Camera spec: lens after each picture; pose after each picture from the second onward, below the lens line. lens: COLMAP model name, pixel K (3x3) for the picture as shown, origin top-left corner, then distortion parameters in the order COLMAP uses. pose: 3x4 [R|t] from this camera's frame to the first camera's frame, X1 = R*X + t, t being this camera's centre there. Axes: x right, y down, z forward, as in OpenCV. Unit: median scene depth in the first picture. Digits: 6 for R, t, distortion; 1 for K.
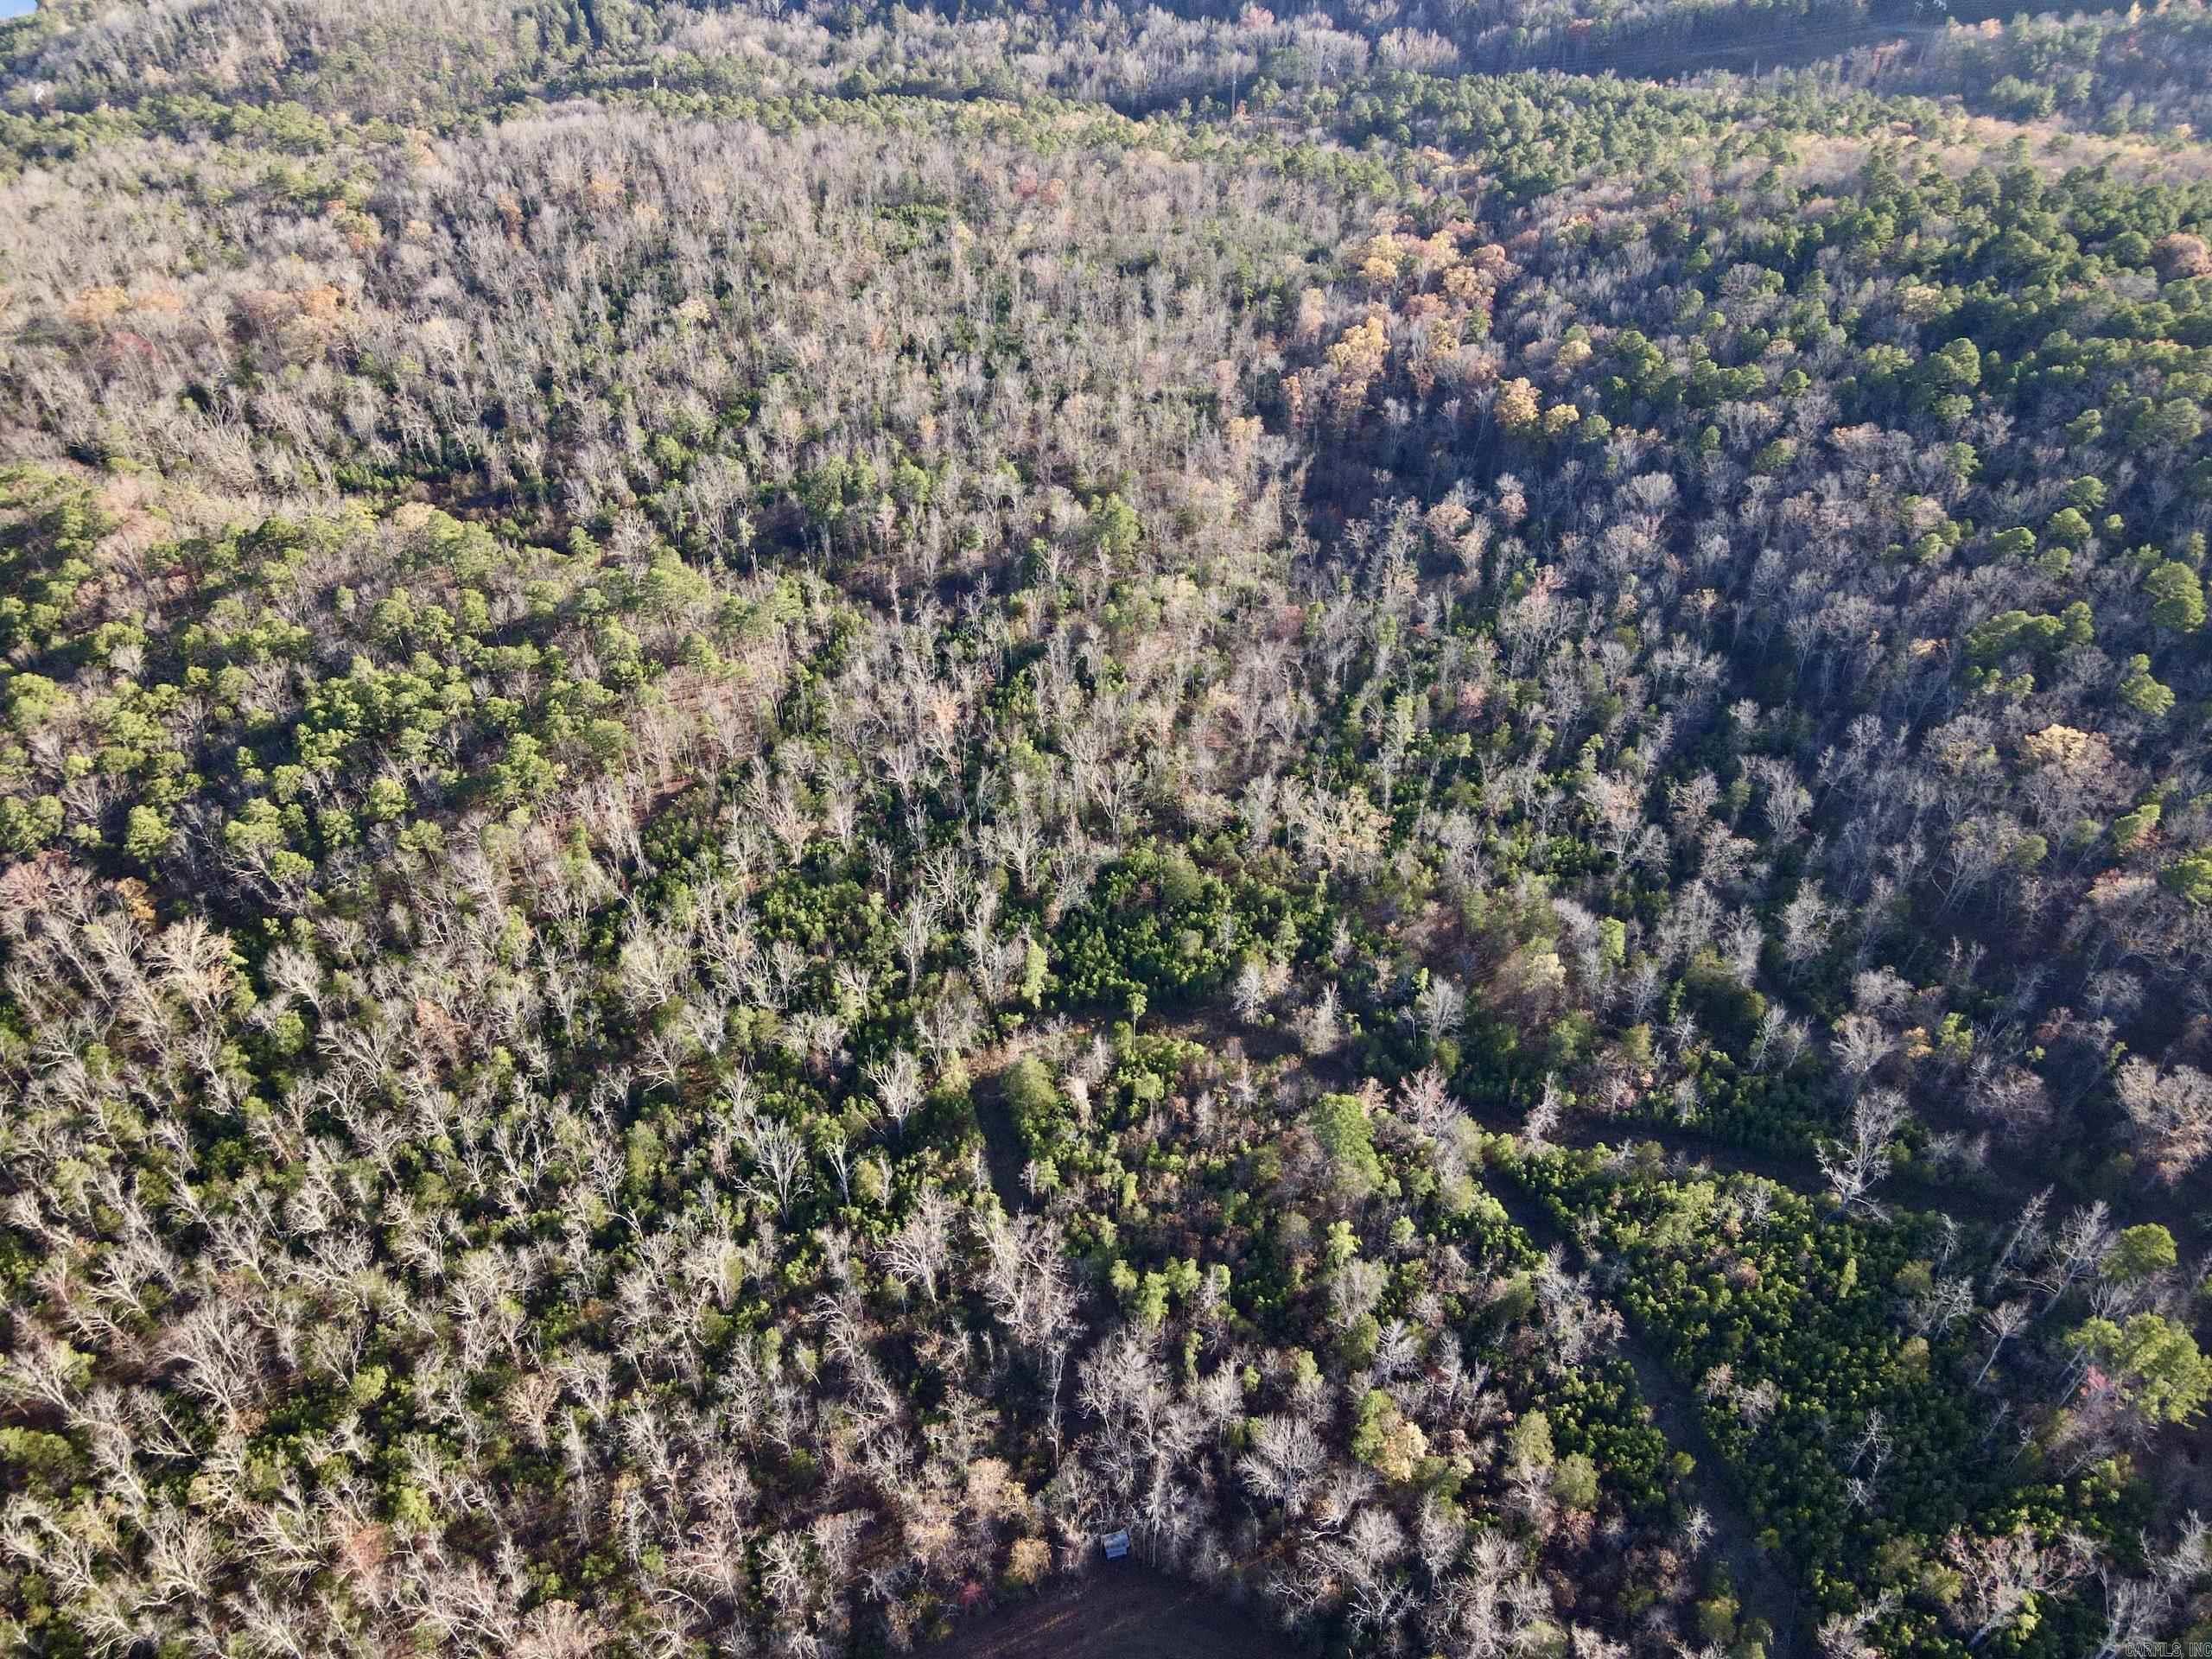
lens RADIAL K [[1624.1, 0, 1106.0], [0, 1624.1, 829.5], [0, 0, 1]] dist [-0.013113, 0.073566]
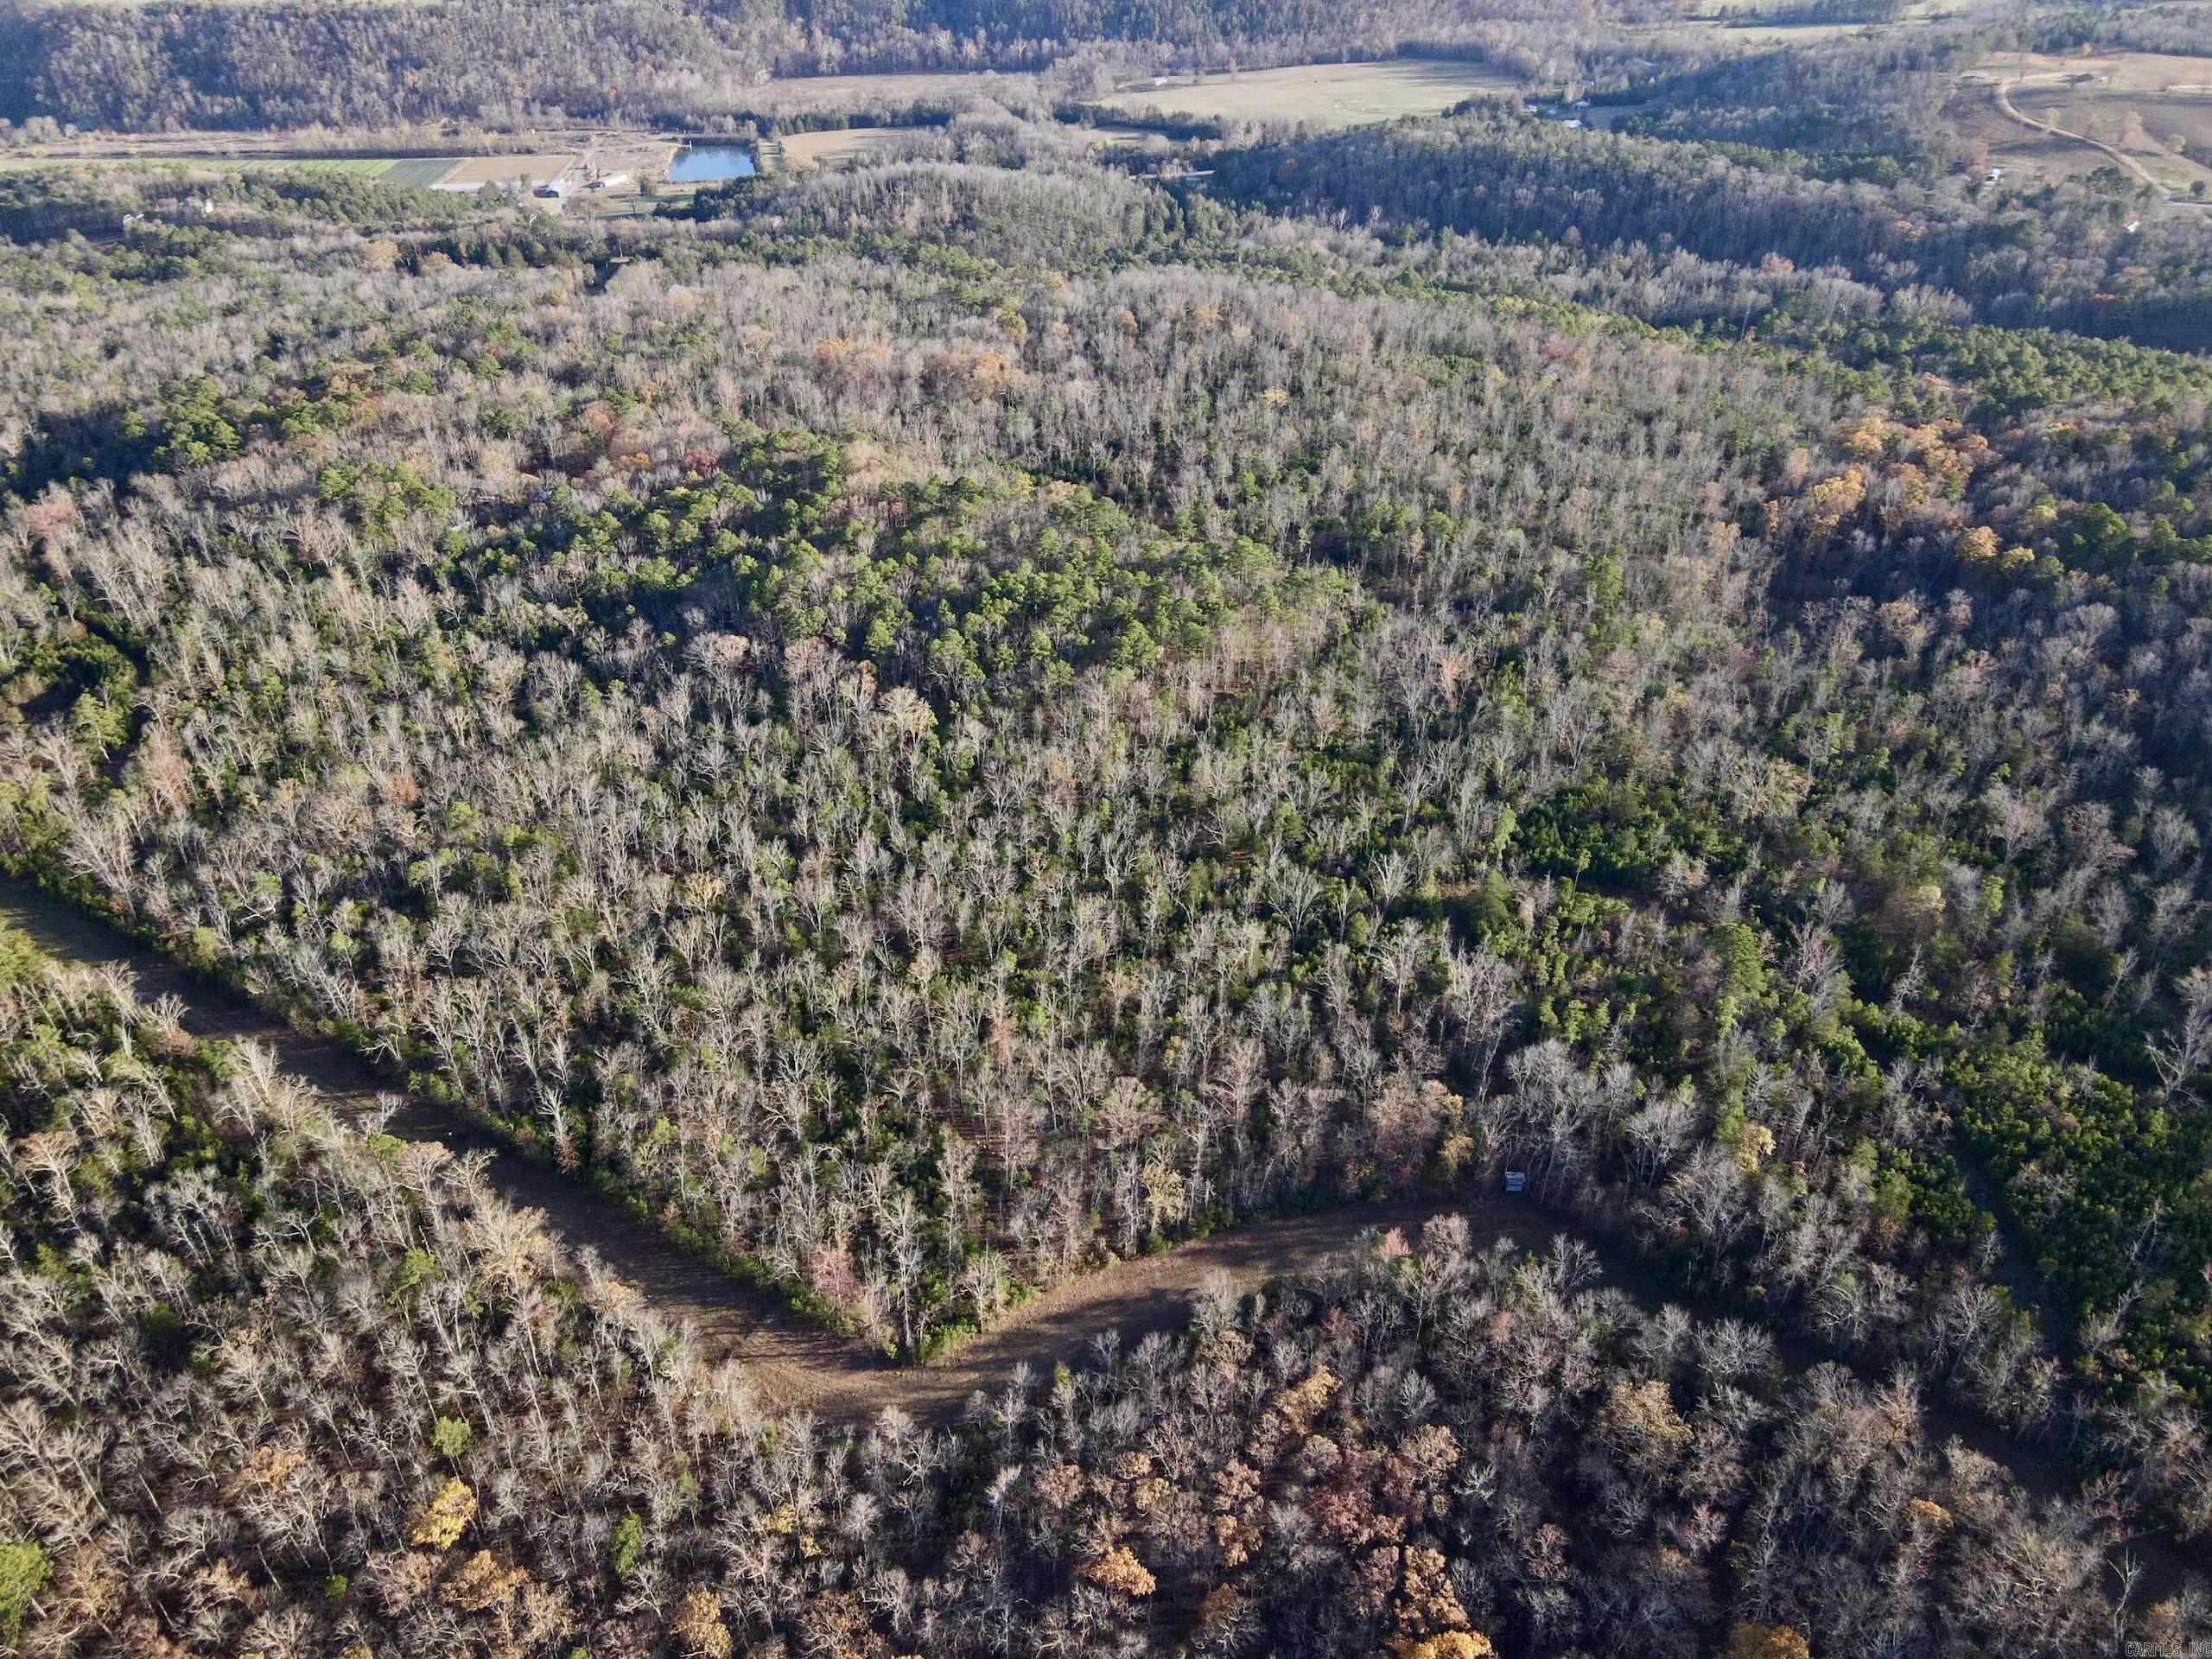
lens RADIAL K [[1647.1, 0, 1106.0], [0, 1647.1, 829.5], [0, 0, 1]] dist [-0.002233, 0.025474]
pose [[0.955837, 0.178963, -0.233126, -0.029349], [-0.210593, 0.970360, -0.118537, 0.224040], [0.205003, 0.162397, 0.965195, -0.239061]]
